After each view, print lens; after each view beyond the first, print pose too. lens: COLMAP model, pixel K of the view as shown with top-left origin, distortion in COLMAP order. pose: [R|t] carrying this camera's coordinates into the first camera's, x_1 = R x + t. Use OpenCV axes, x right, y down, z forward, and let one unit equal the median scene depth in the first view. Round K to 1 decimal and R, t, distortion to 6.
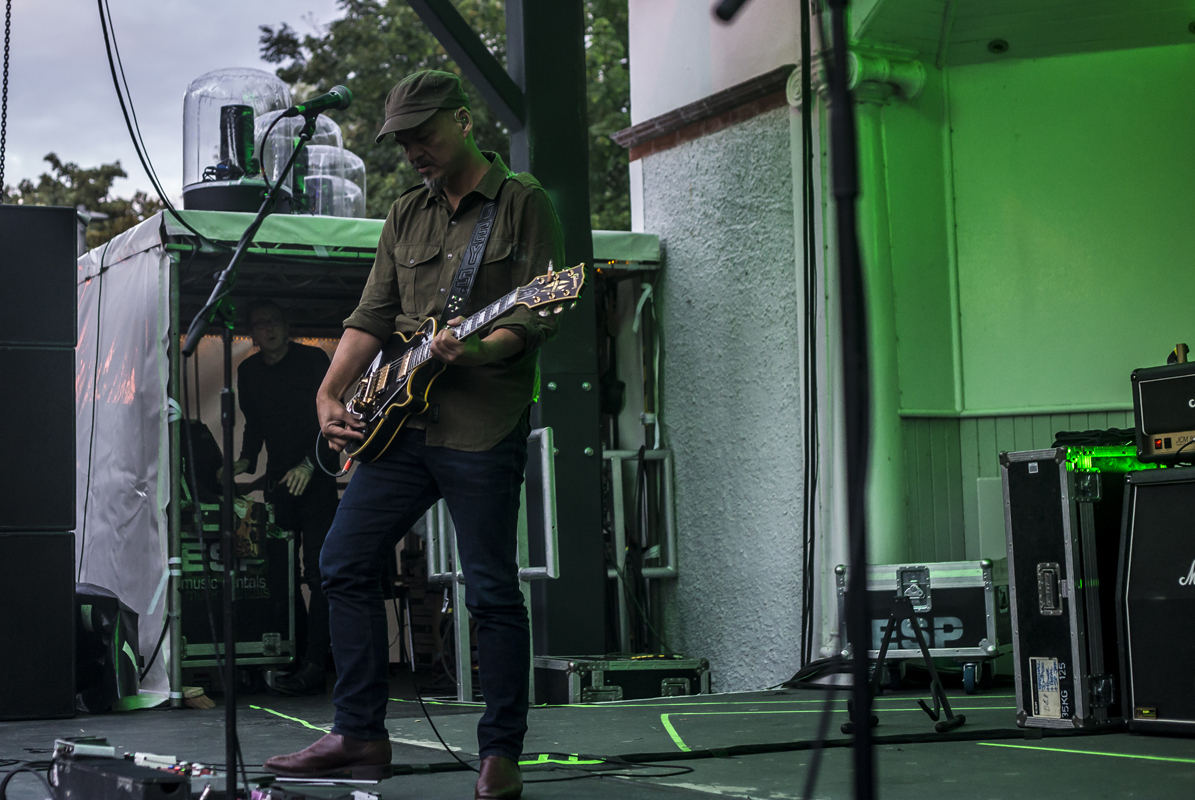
lens RADIAL K [[2140.6, 0, 451.0], [0, 2140.6, 297.6], [0, 0, 1]] dist [-0.083208, -0.090442]
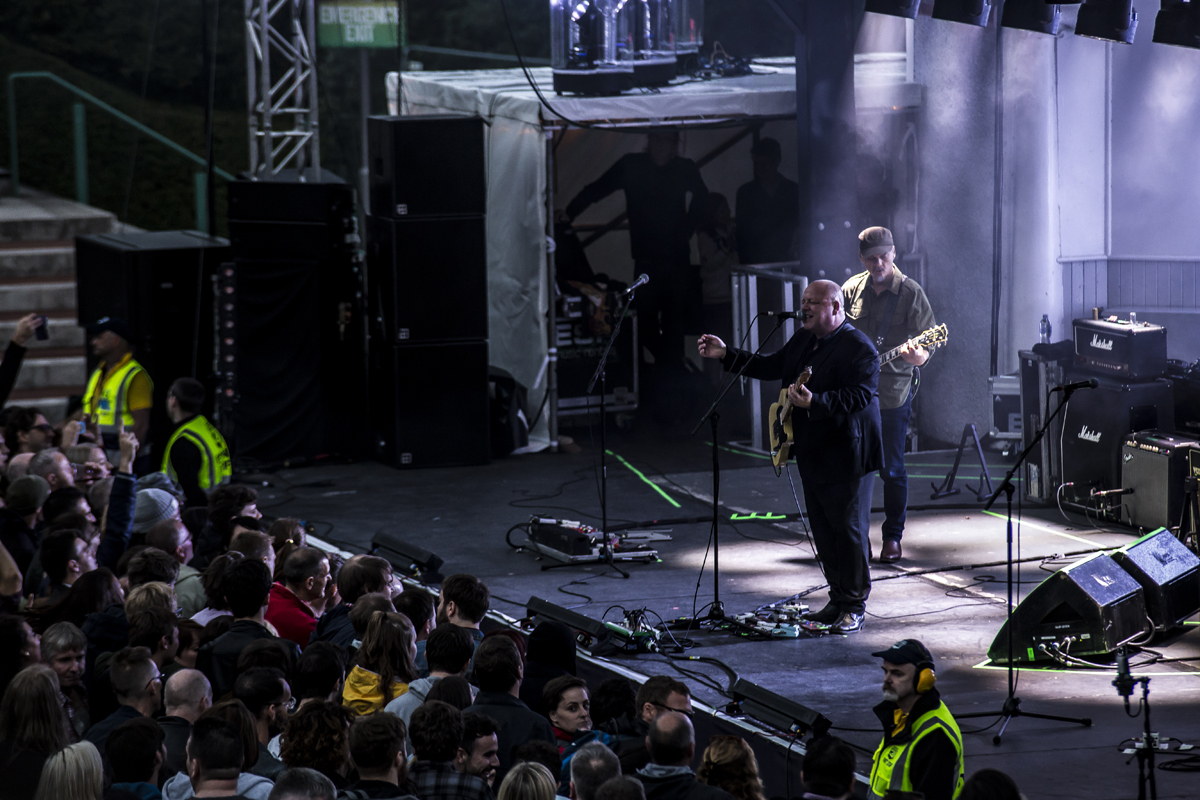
lens RADIAL K [[6492.5, 0, 600.0], [0, 6492.5, 400.0], [0, 0, 1]] dist [1.901625, 3.955971]
pose [[0.996139, 0.011538, -0.087026, 0.277274], [0.009826, 0.970444, 0.241128, -0.881573], [0.087236, -0.241052, 0.966583, -3.164586]]
